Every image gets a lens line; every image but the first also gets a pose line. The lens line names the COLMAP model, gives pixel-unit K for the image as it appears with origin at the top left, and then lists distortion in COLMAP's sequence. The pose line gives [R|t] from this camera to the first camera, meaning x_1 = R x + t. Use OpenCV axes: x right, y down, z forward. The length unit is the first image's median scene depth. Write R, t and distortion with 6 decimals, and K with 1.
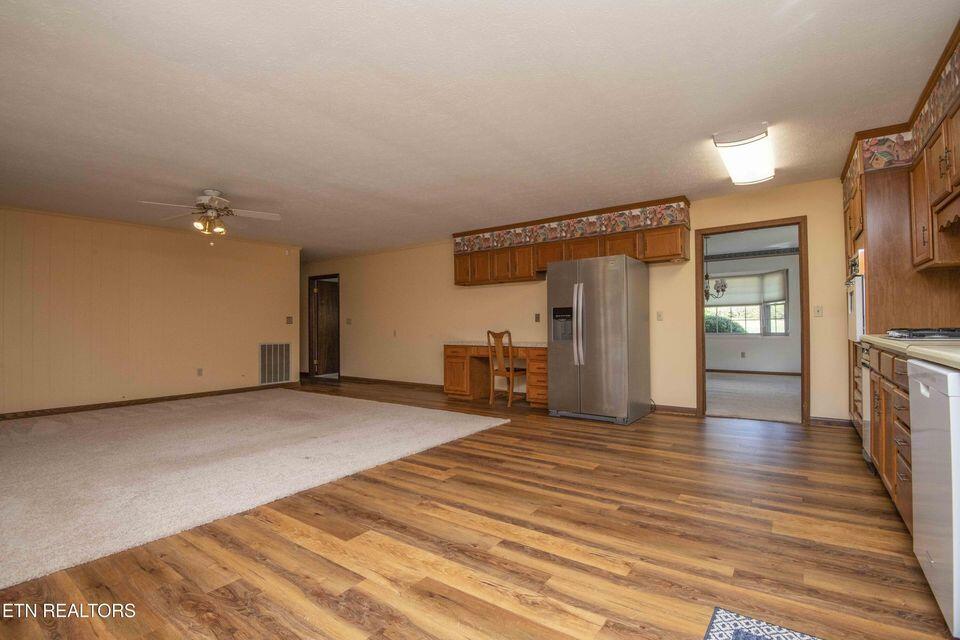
lens RADIAL K [[446.5, 0, 480.0], [0, 446.5, 320.0], [0, 0, 1]] dist [-0.011484, -0.023503]
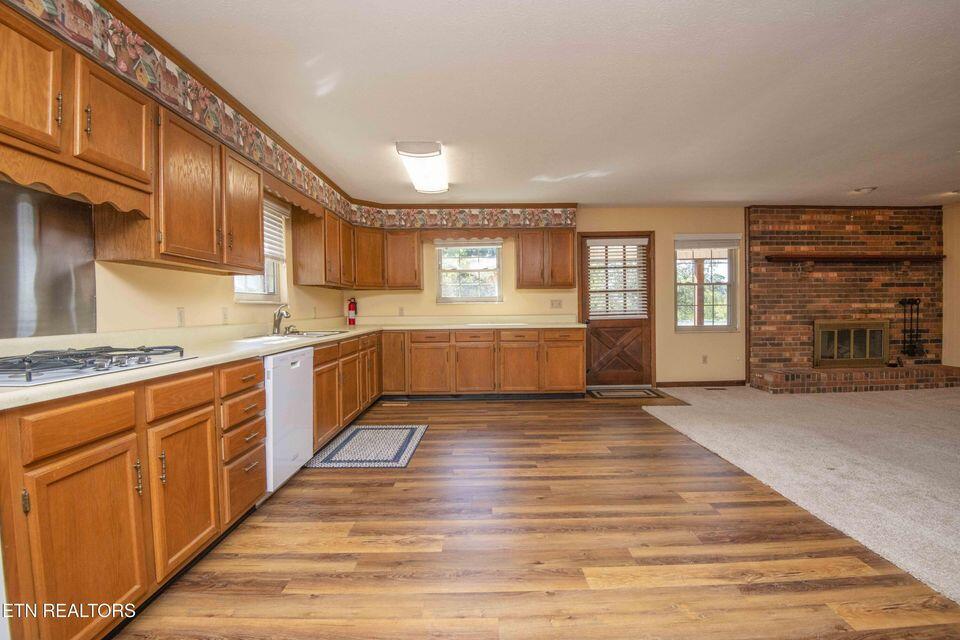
lens RADIAL K [[446.5, 0, 480.0], [0, 446.5, 320.0], [0, 0, 1]] dist [-0.011484, -0.023503]
pose [[-0.811224, 0.038933, -0.583438, 0.844582], [0.030329, 0.999239, 0.024510, -0.025218], [0.583949, 0.002188, -0.811788, 1.686599]]
